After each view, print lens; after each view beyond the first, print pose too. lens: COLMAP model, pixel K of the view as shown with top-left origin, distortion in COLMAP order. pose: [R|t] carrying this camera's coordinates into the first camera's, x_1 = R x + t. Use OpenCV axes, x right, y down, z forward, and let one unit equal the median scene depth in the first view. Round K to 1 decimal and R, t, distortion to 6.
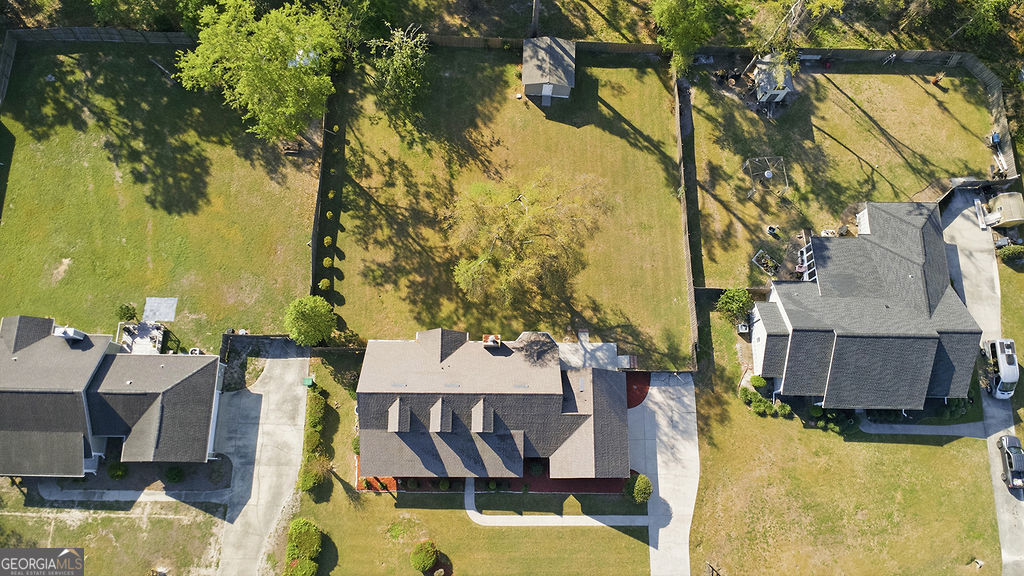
lens RADIAL K [[737.4, 0, 507.4], [0, 737.4, 277.1], [0, 0, 1]] dist [0.030465, -0.043197]
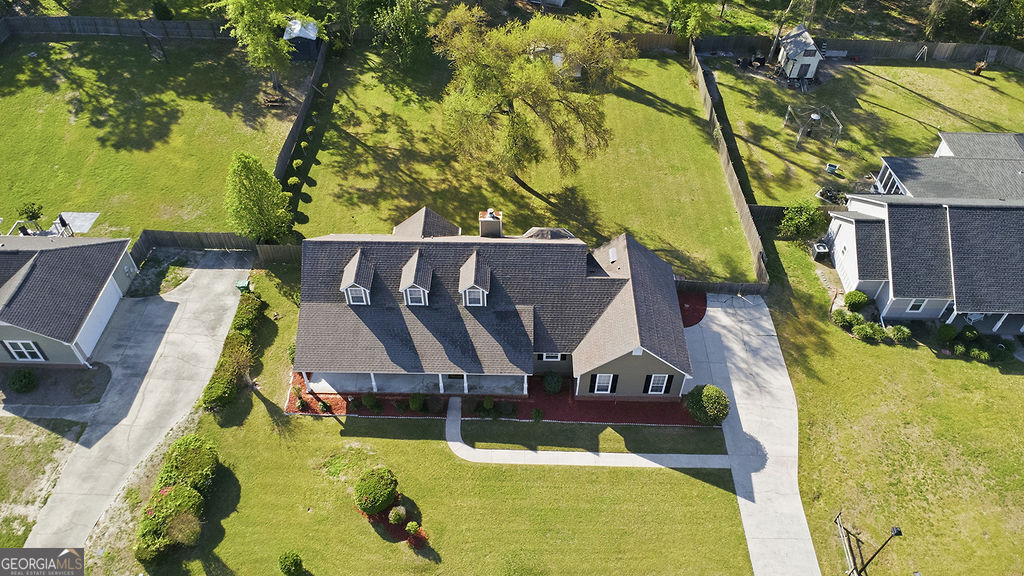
lens RADIAL K [[737.4, 0, 522.4], [0, 737.4, 295.9], [0, 0, 1]] dist [0.030465, -0.043197]
pose [[0.999709, -0.012253, -0.020797, 0.024535], [0.001135, 0.884484, -0.466570, 0.490061], [0.024112, 0.466410, 0.884240, 0.351720]]
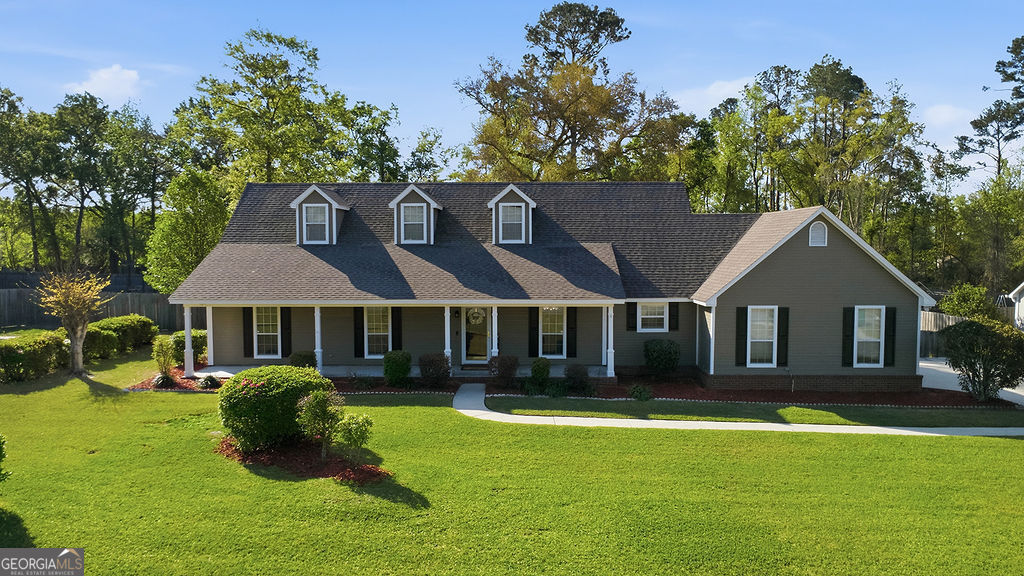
lens RADIAL K [[737.4, 0, 519.9], [0, 737.4, 285.2], [0, 0, 1]] dist [0.030465, -0.043197]
pose [[0.999550, -0.029319, -0.006339, -0.025499], [0.003255, 0.316100, -0.948720, 0.565404], [0.029819, 0.948273, 0.316053, 0.829489]]
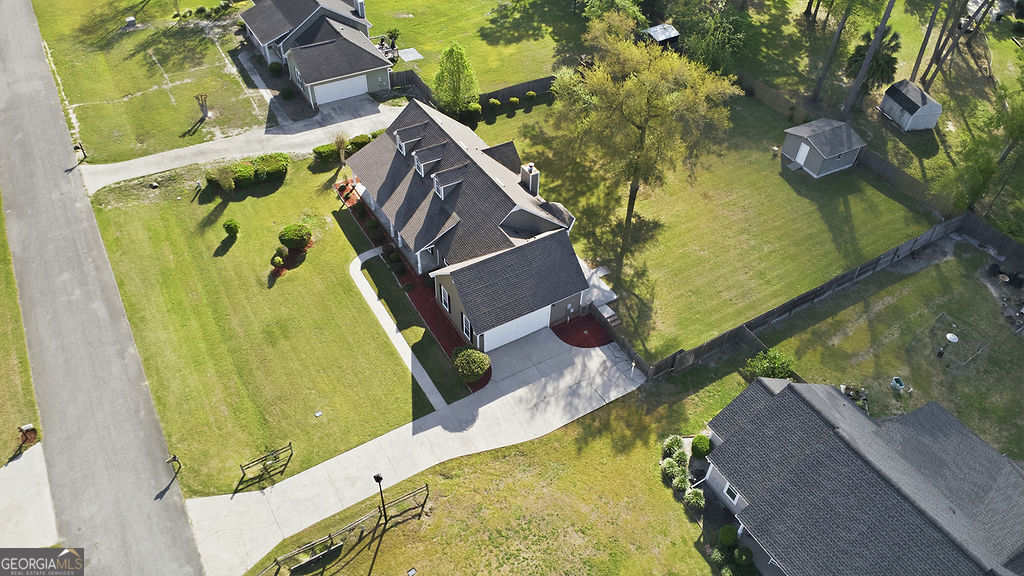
lens RADIAL K [[737.4, 0, 513.2], [0, 737.4, 289.5], [0, 0, 1]] dist [0.030465, -0.043197]
pose [[0.513939, 0.572126, -0.639170, 0.609340], [-0.829401, 0.521633, -0.199981, 0.347273], [0.218998, 0.632907, 0.742609, 0.393267]]
